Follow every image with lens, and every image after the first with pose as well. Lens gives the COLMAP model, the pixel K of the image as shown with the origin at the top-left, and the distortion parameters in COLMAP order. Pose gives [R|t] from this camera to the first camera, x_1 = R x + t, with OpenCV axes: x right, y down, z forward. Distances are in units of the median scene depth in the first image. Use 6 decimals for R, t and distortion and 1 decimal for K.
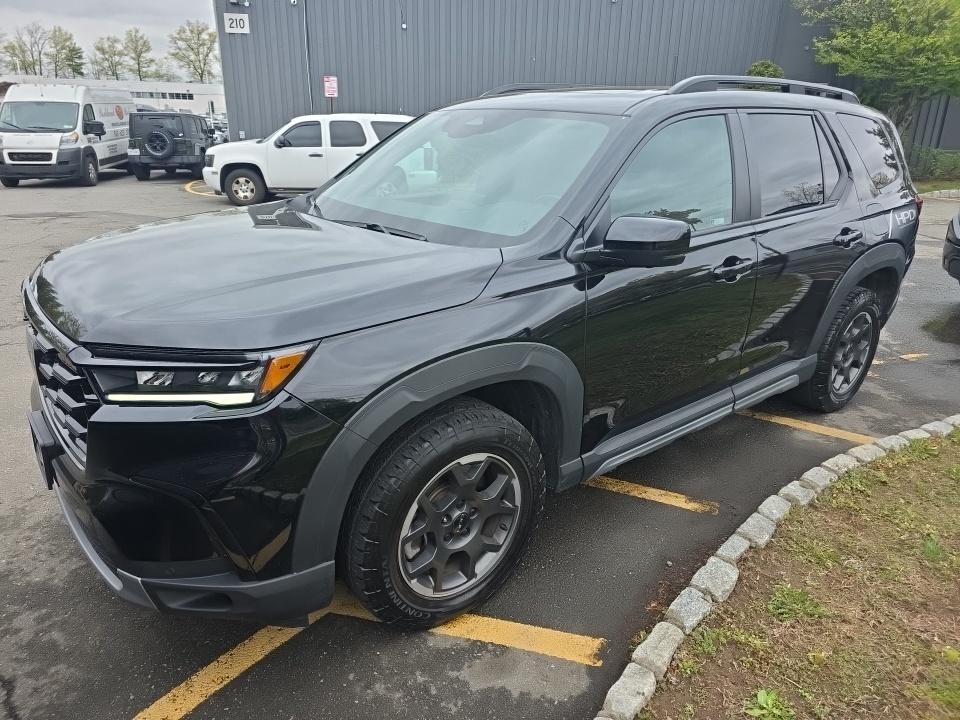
lens RADIAL K [[670.2, 0, 482.0], [0, 670.2, 362.9], [0, 0, 1]] dist [0.053386, -0.047442]
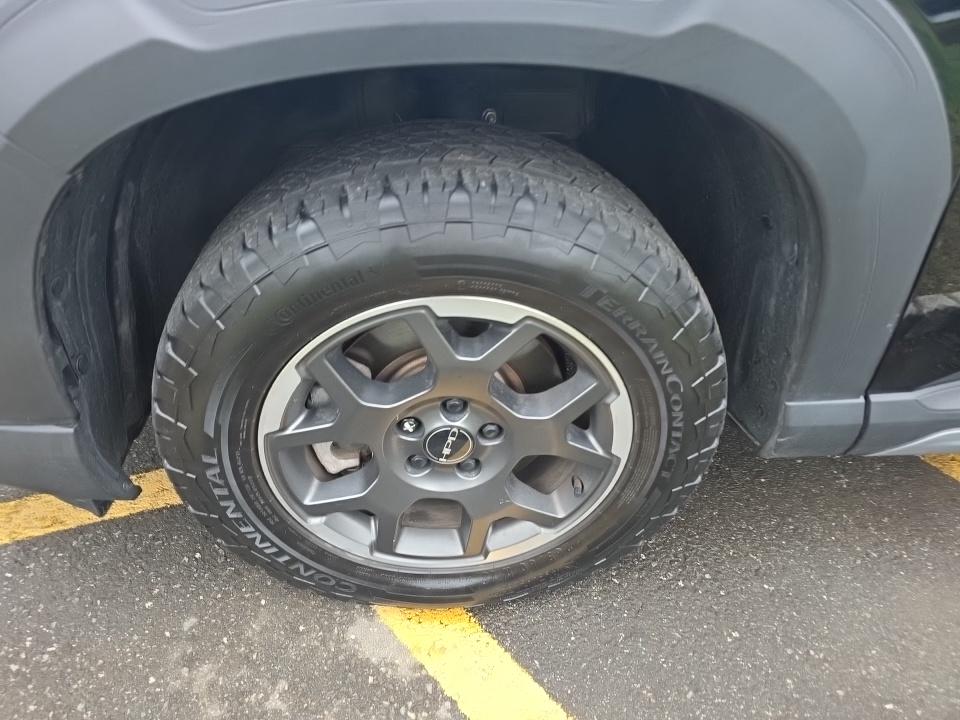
lens RADIAL K [[670.2, 0, 482.0], [0, 670.2, 362.9], [0, 0, 1]] dist [0.053386, -0.047442]
pose [[0.825658, 0.346432, -0.445279, 0.155039], [-0.206190, 0.919959, 0.333409, 0.046726], [0.525142, -0.183470, 0.831002, 0.674602]]
